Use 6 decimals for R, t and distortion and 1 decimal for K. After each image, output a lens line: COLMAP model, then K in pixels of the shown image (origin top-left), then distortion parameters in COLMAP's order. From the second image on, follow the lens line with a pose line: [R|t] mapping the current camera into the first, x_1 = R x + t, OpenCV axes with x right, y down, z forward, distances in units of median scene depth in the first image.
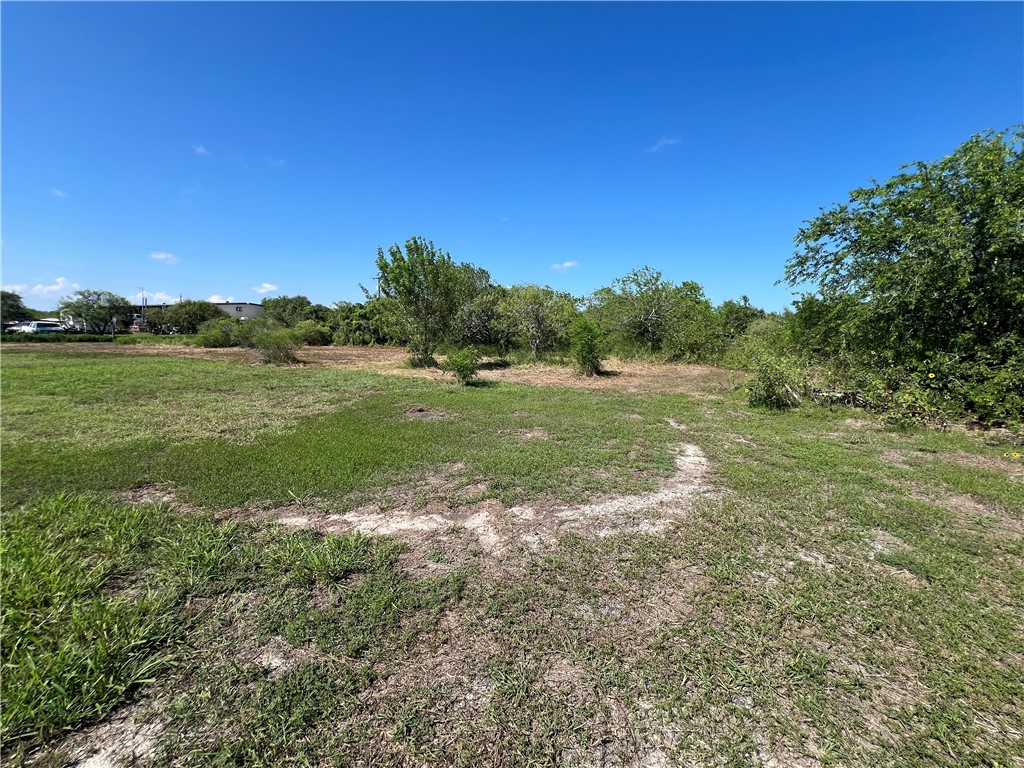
lens RADIAL K [[411.7, 0, 512.0], [0, 411.7, 384.0], [0, 0, 1]] dist [0.001018, 0.000631]
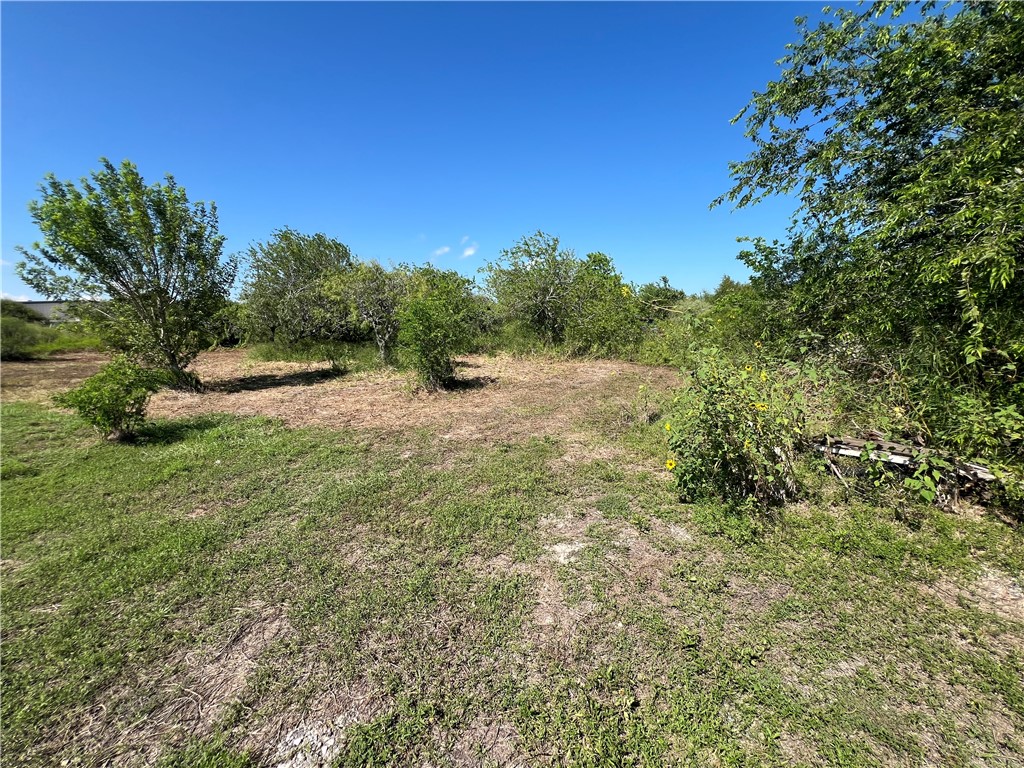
lens RADIAL K [[408.5, 0, 512.0], [0, 408.5, 384.0], [0, 0, 1]] dist [0.000113, 0.000001]
pose [[0.987699, -0.057139, 0.145551, 0.891184], [0.054034, 0.998221, 0.025202, -0.166023], [-0.146732, -0.017027, 0.989030, 1.550638]]
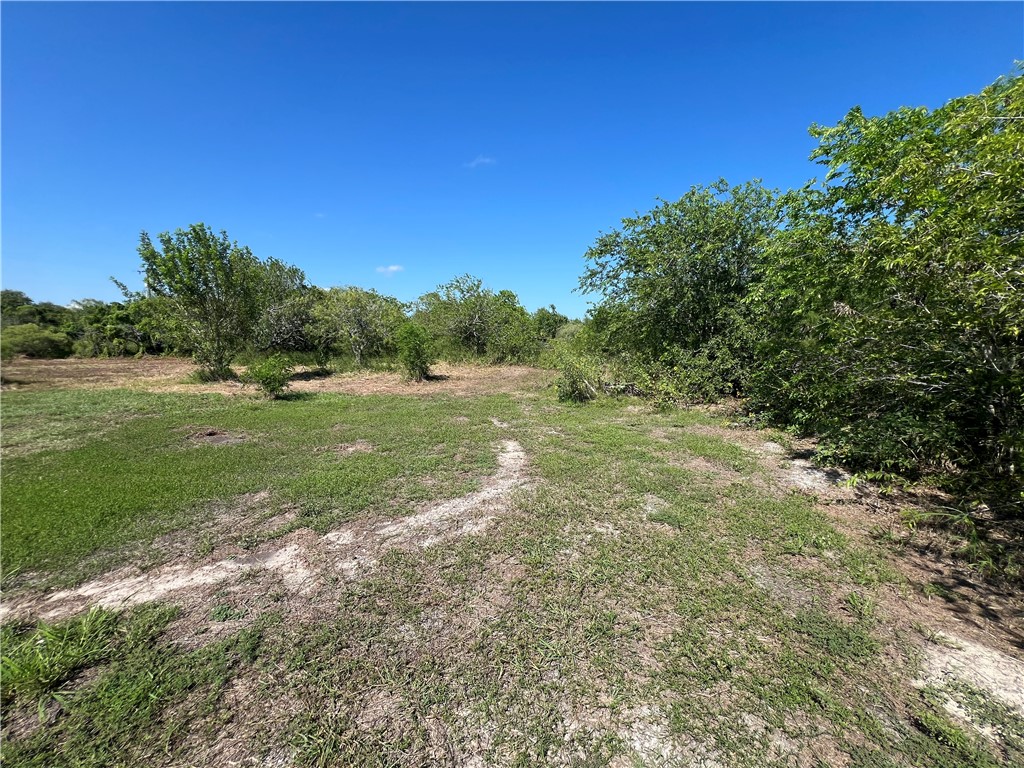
lens RADIAL K [[411.7, 0, 512.0], [0, 411.7, 384.0], [0, 0, 1]] dist [0.001018, 0.000631]
pose [[0.918855, -0.053603, 0.390937, 0.035514], [0.058128, 0.998309, 0.000261, -0.002379], [-0.390290, 0.022485, 0.920417, 0.009808]]
